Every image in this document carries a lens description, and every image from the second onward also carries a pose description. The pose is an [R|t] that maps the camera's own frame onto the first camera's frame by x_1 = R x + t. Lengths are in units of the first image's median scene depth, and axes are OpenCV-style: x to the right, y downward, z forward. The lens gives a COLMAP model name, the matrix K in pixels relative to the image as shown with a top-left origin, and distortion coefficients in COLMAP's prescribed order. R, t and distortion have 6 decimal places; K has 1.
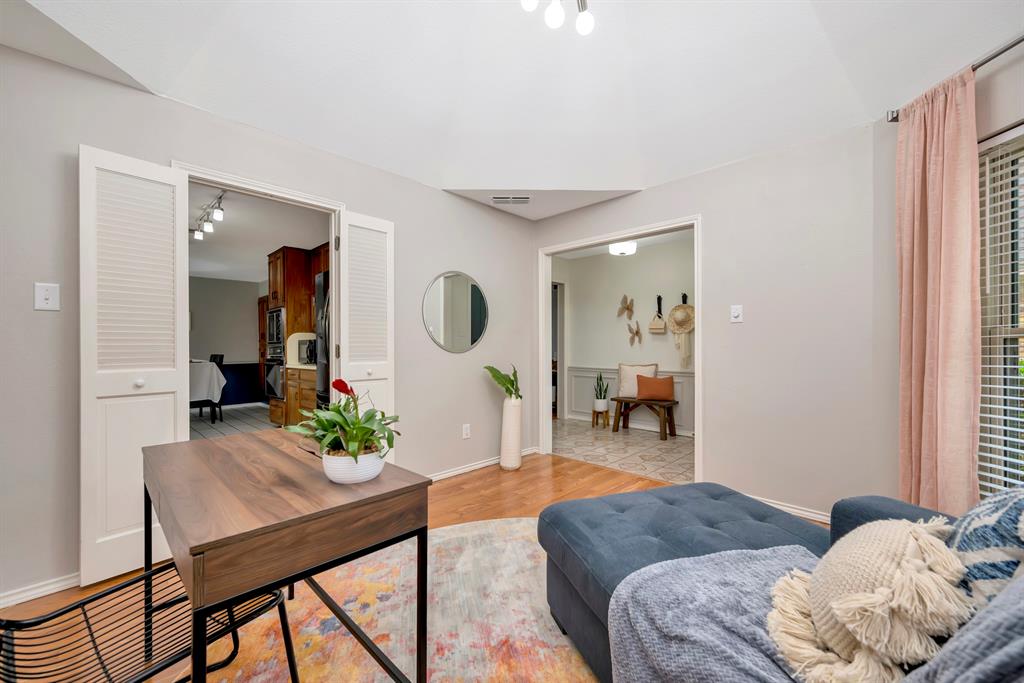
lens RADIAL K [[402.6, 0, 515.9], [0, 402.6, 346.6], [0, 0, 1]] dist [-0.000684, -0.000071]
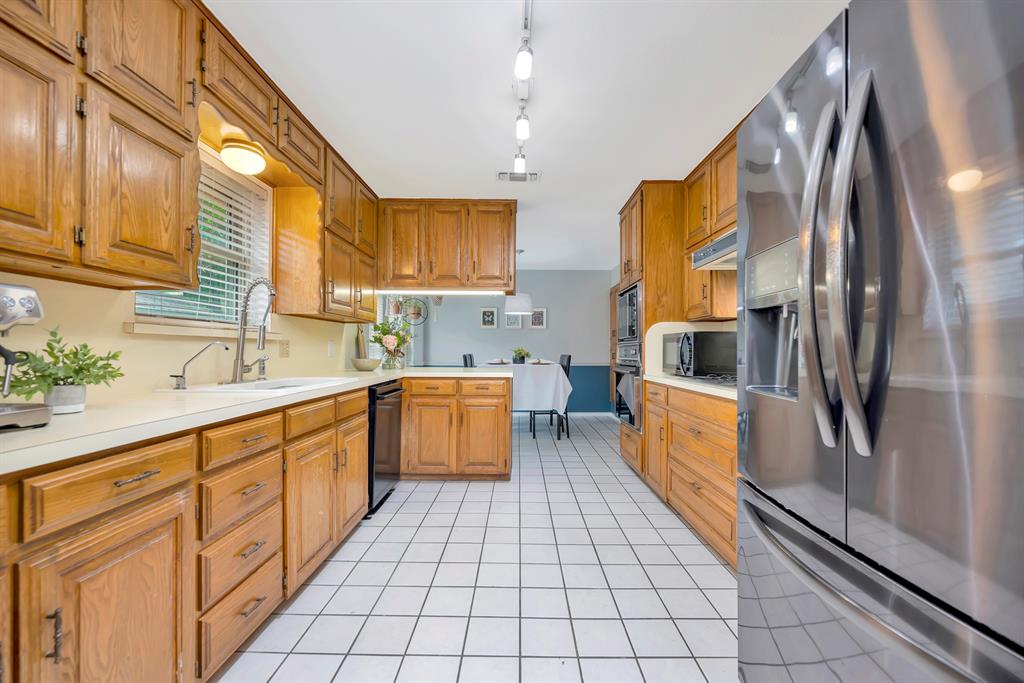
lens RADIAL K [[402.6, 0, 515.9], [0, 402.6, 346.6], [0, 0, 1]] dist [-0.000684, -0.000071]
pose [[0.693711, 0.008527, -0.720203, -0.256891], [-0.008084, 0.999959, 0.004052, 0.000990], [0.720208, 0.003012, 0.693752, 0.420841]]
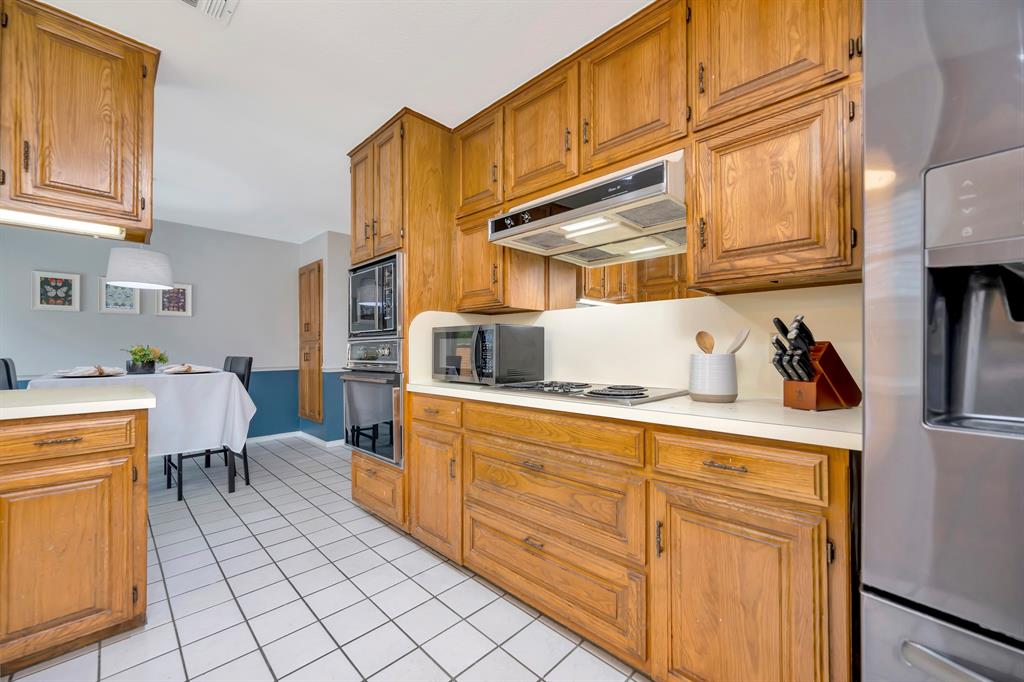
lens RADIAL K [[402.6, 0, 515.9], [0, 402.6, 346.1], [0, 0, 1]] dist [-0.000684, -0.000071]
pose [[0.999934, 0.010612, -0.004492, -0.437846], [-0.010621, 0.999942, -0.001950, 0.003424], [0.004471, 0.001998, 0.999988, 0.551237]]
